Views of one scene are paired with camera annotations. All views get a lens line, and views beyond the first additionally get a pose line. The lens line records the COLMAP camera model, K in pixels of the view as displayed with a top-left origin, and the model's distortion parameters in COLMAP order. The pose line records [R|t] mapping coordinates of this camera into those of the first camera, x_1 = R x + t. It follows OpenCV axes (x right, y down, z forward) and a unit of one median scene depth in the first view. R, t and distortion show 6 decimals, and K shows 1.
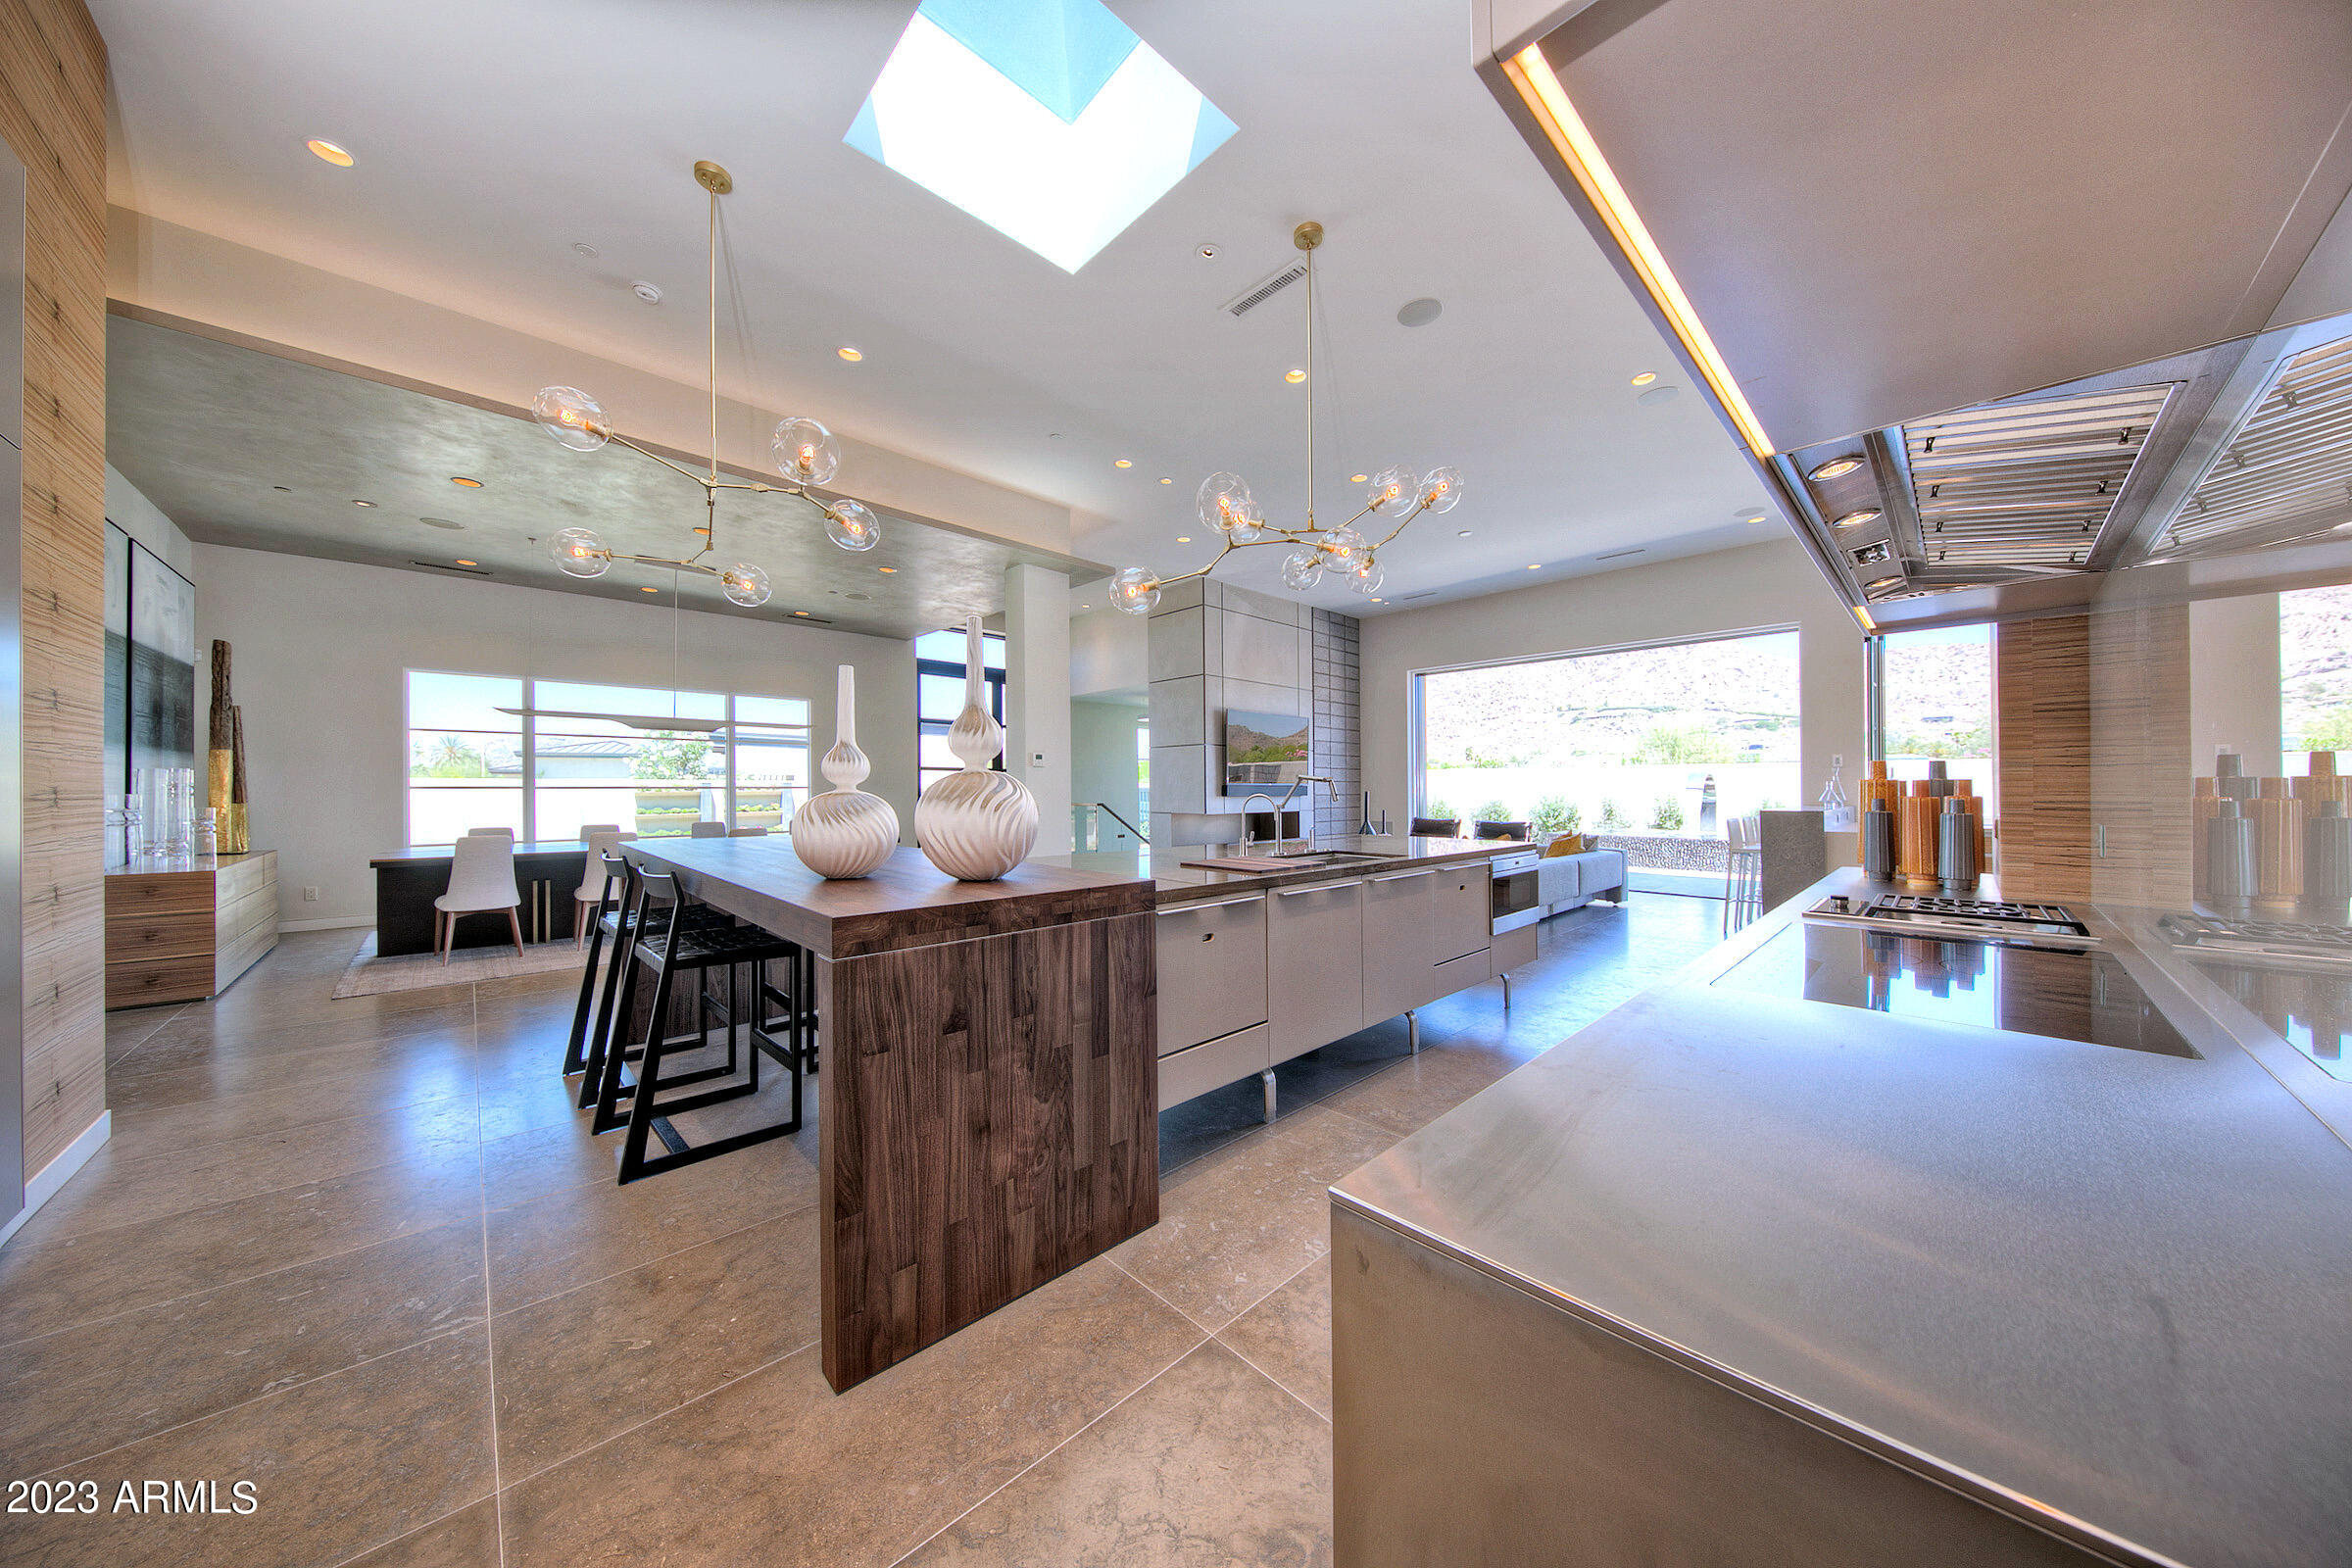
lens RADIAL K [[747.9, 0, 1179.0], [0, 747.9, 773.5], [0, 0, 1]] dist [0.000296, -0.000706]
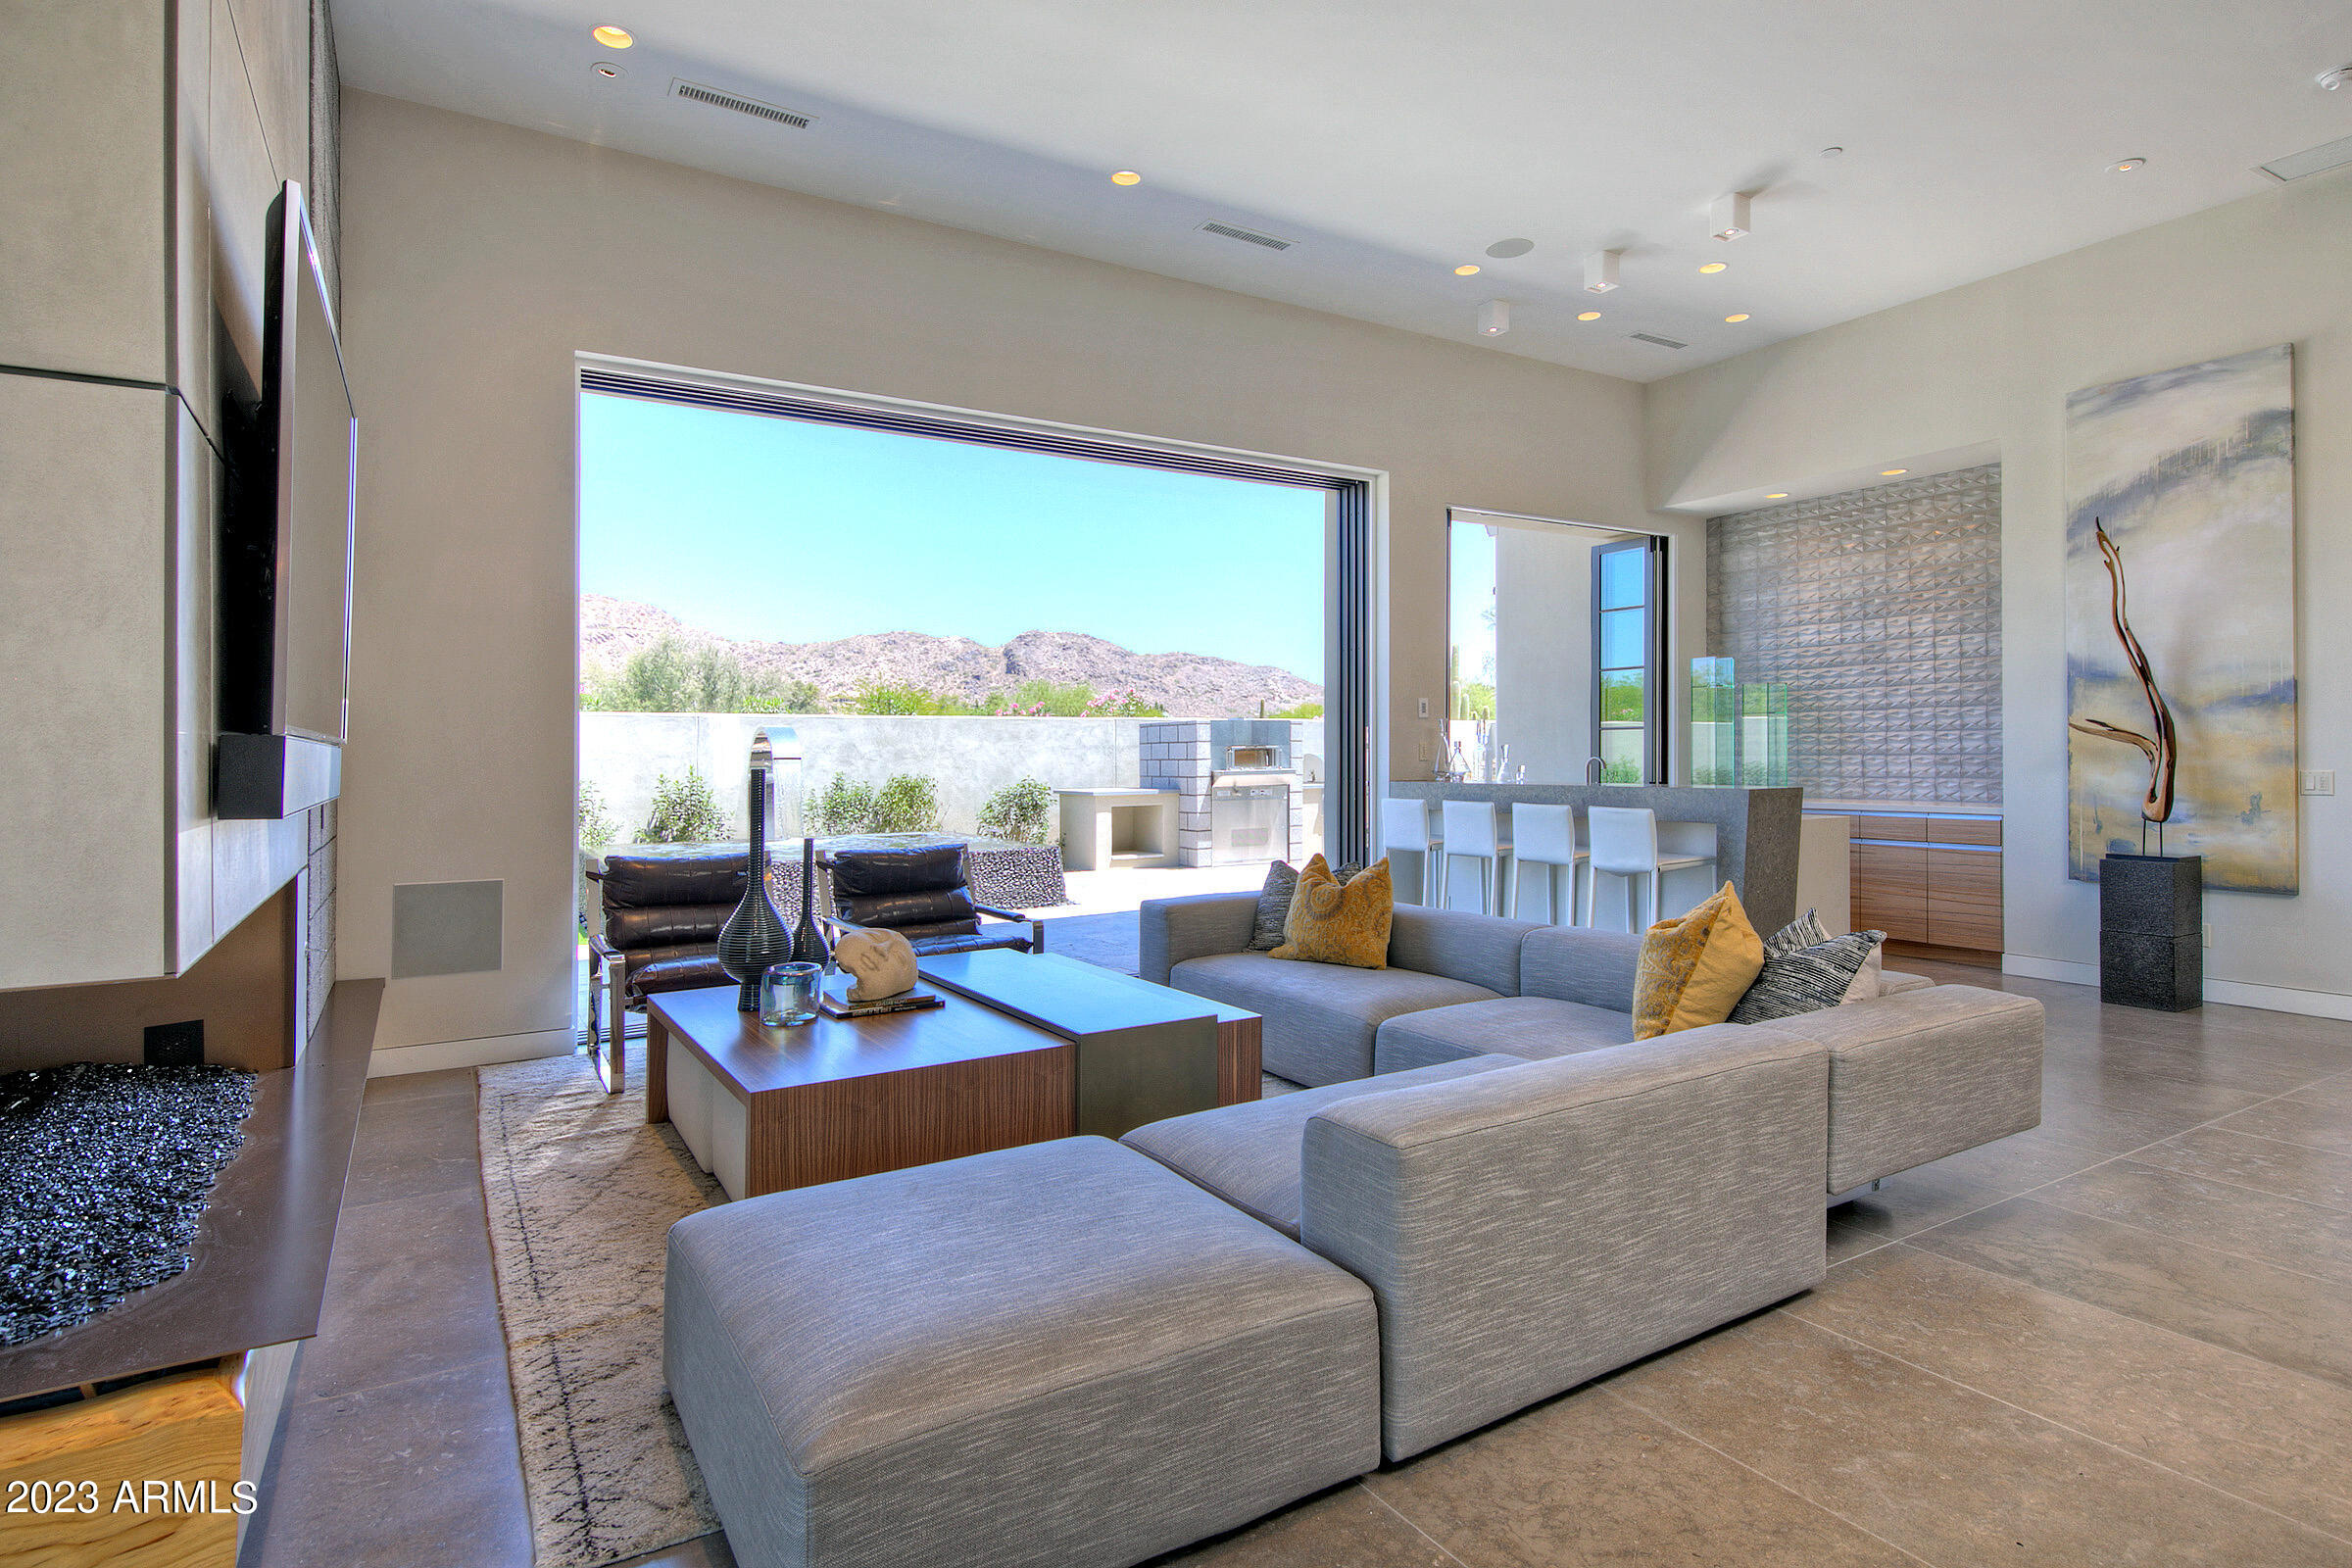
lens RADIAL K [[1204.6, 0, 1173.0], [0, 1204.6, 751.2], [0, 0, 1]] dist [0.020595, -0.003381]
pose [[0.208875, 0.001277, 0.977941, -0.106883], [-0.010566, 0.999944, 0.000951, 0.013500], [-0.977885, -0.010532, 0.208877, 0.677529]]
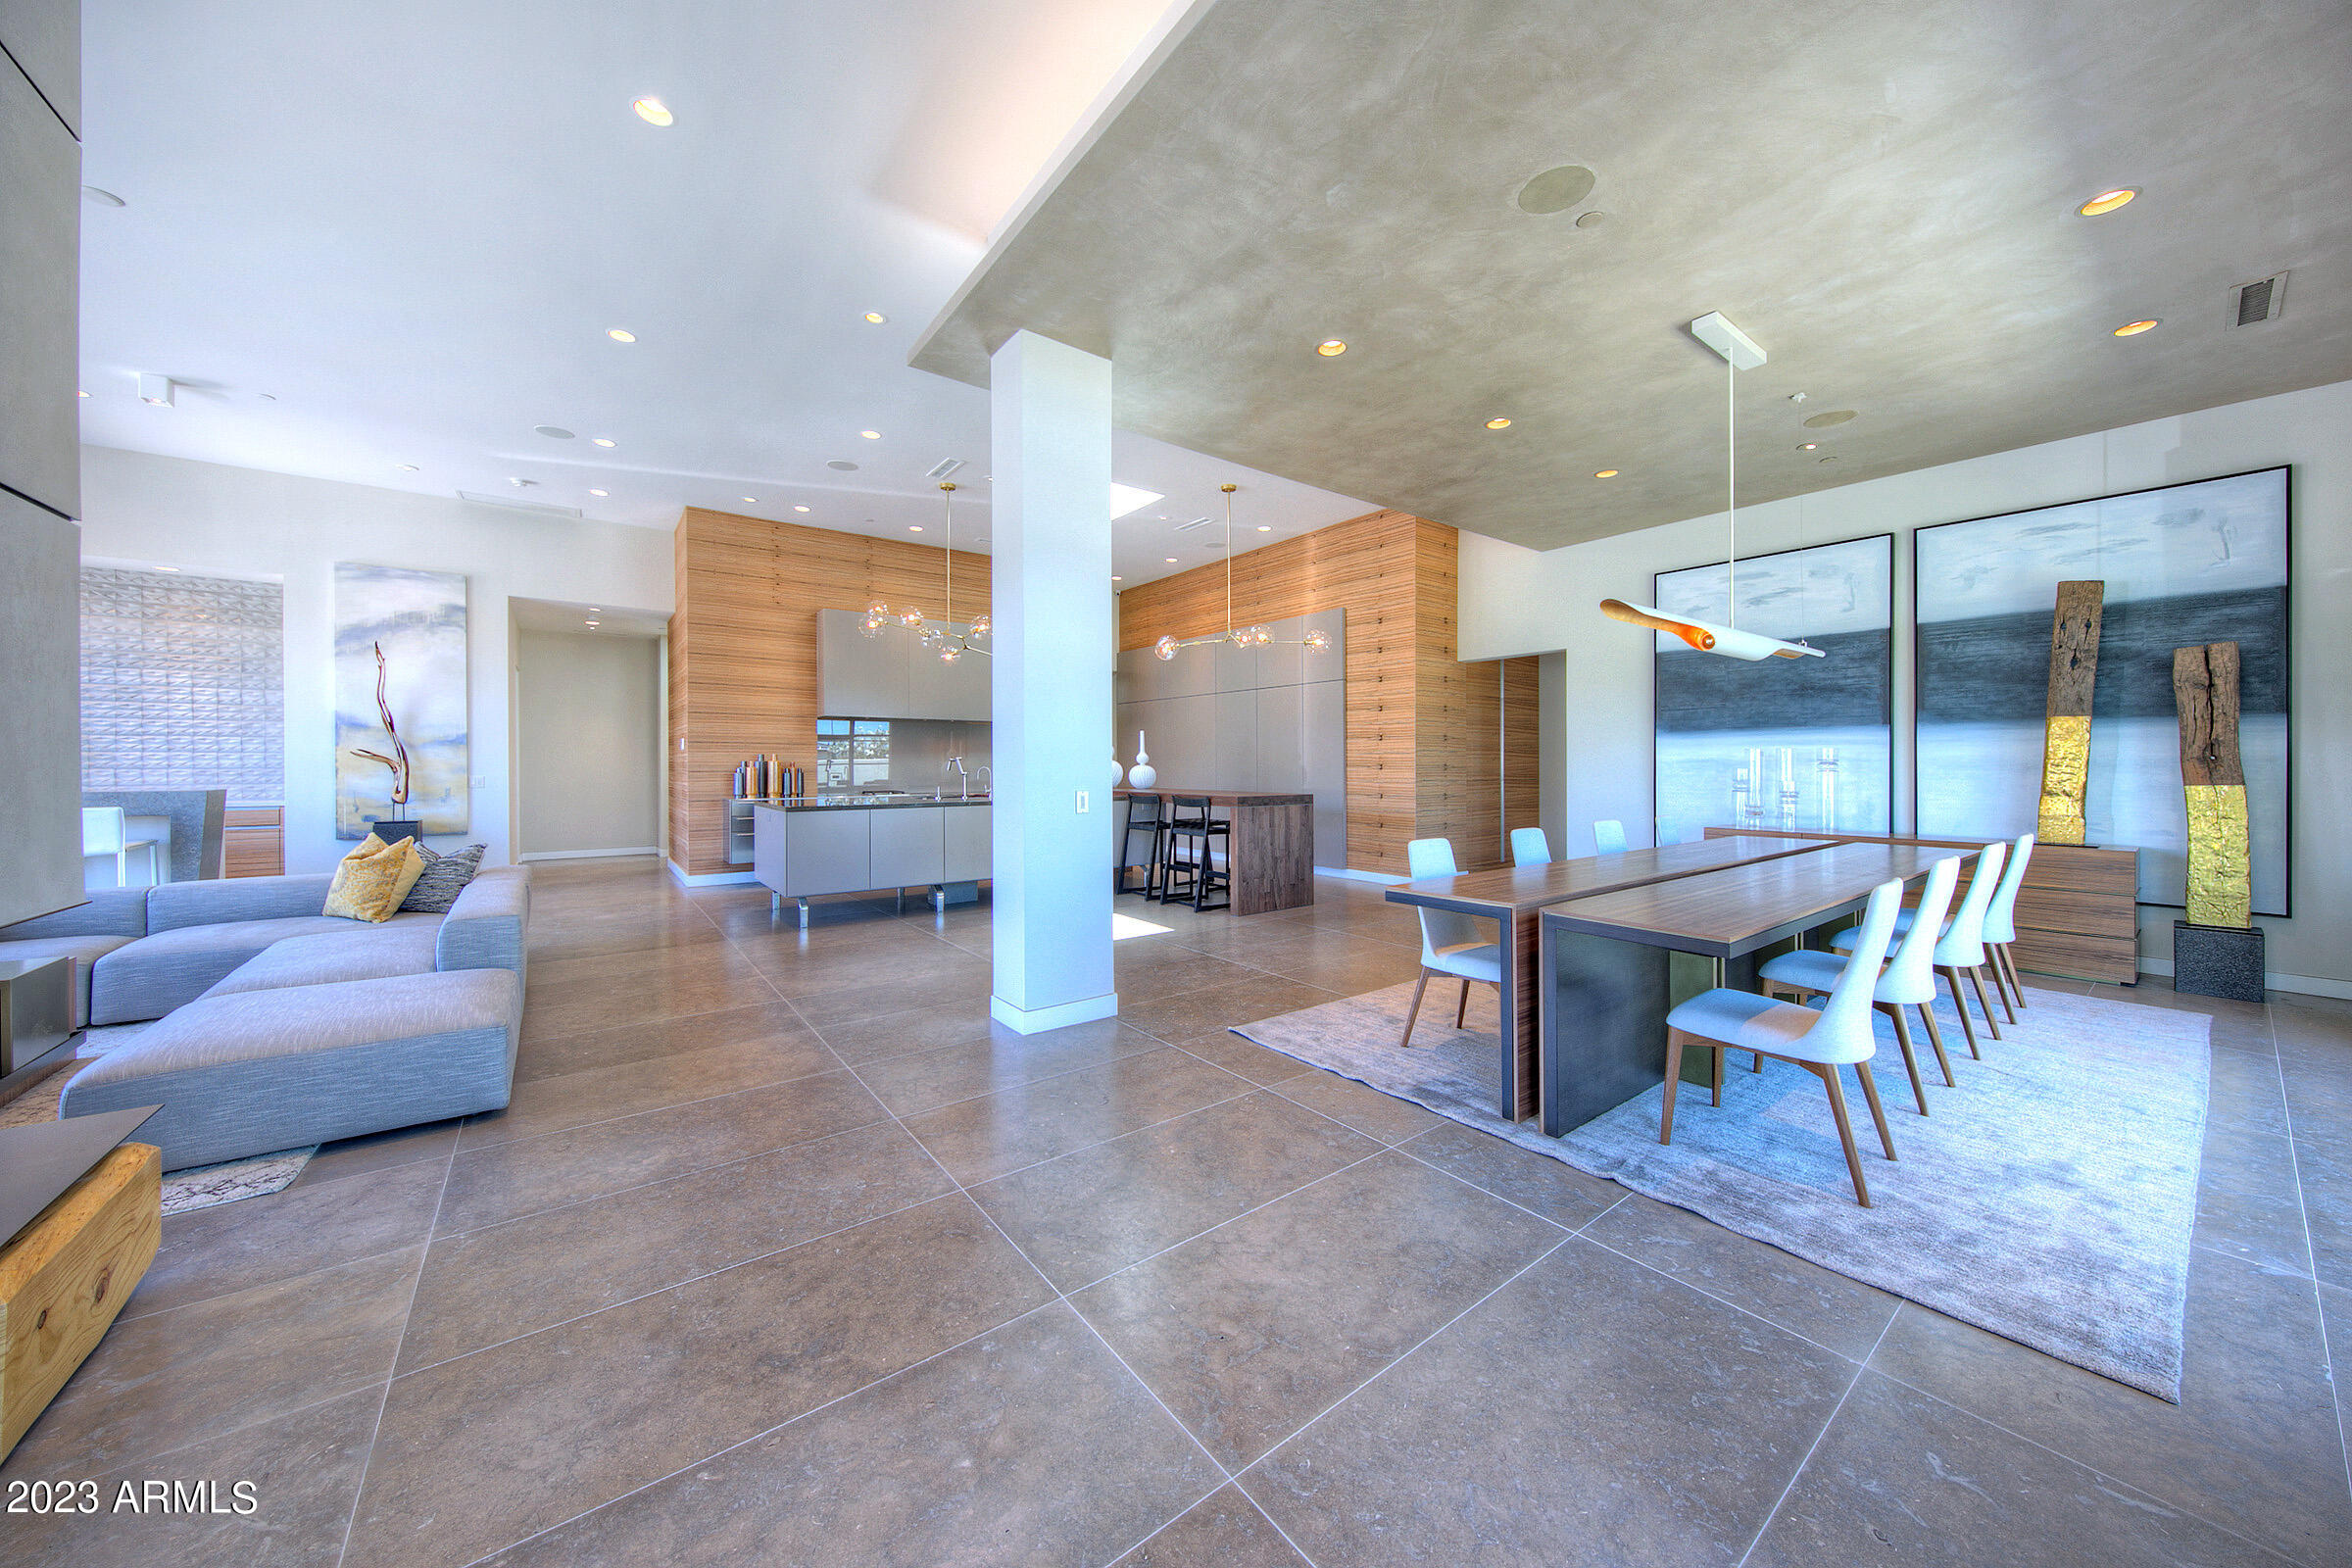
lens RADIAL K [[809.2, 0, 1199.2], [0, 809.2, 771.9], [0, 0, 1]] dist [0.010229, 0.000038]
pose [[-0.995736, -0.000545, 0.092243, -0.228758], [-0.001534, 0.999942, -0.010645, 0.019917], [-0.092232, -0.010741, -0.995680, 0.996279]]
